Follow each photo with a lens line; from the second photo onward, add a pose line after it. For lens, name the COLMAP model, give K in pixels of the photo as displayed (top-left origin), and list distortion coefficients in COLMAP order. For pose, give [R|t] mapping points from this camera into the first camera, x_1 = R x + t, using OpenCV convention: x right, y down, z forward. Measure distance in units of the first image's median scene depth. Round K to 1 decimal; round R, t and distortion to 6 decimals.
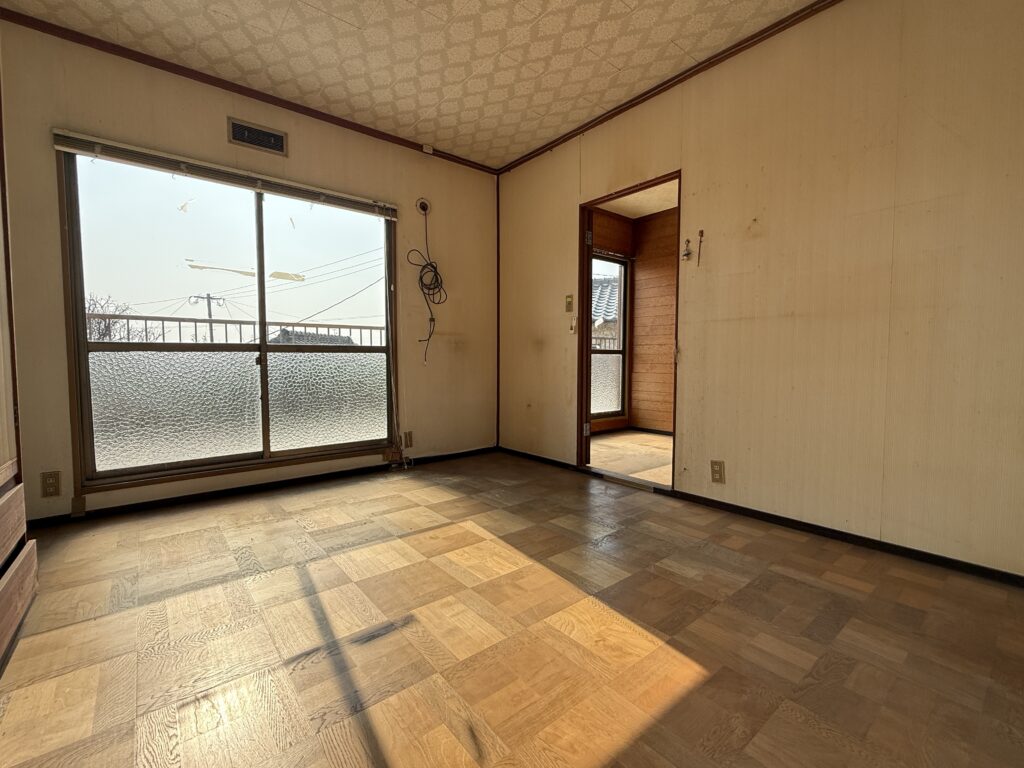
lens RADIAL K [[452.9, 0, 512.9], [0, 452.9, 385.4], [0, 0, 1]] dist [-0.000335, 0.000268]
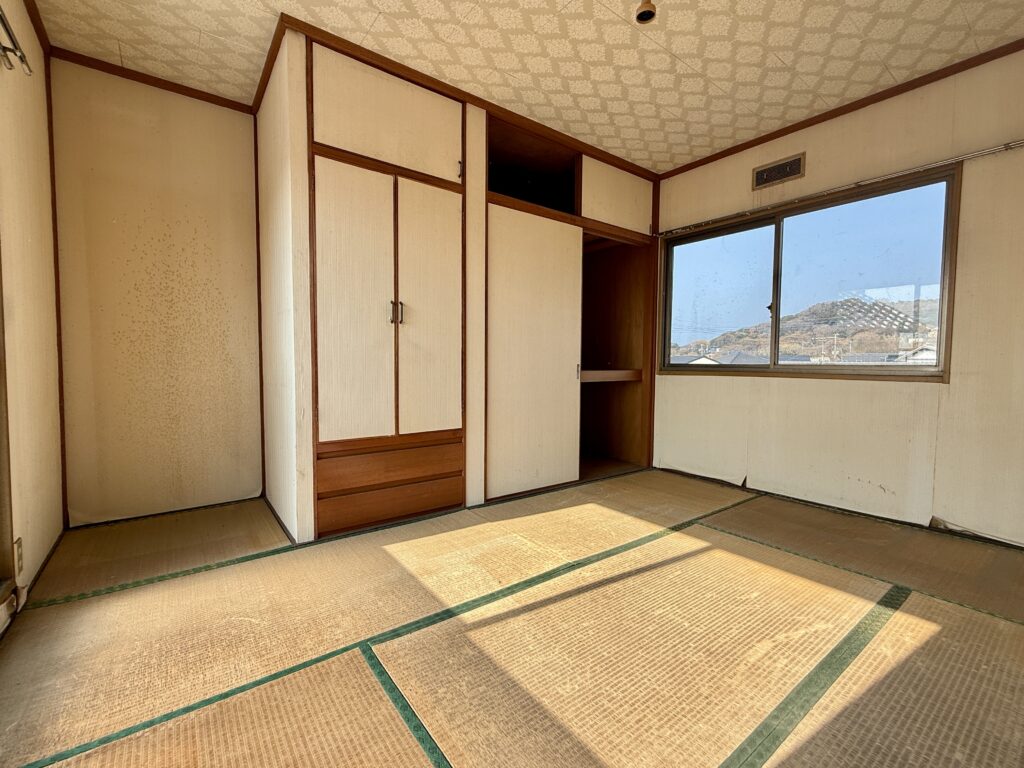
lens RADIAL K [[452.9, 0, 514.6], [0, 452.9, 379.3], [0, 0, 1]] dist [-0.000335, 0.000268]
pose [[-0.058372, 0.026846, -0.997934, 0.538408], [-0.086889, 0.995708, 0.031868, -0.046751], [0.994506, 0.088570, -0.055789, 0.486958]]
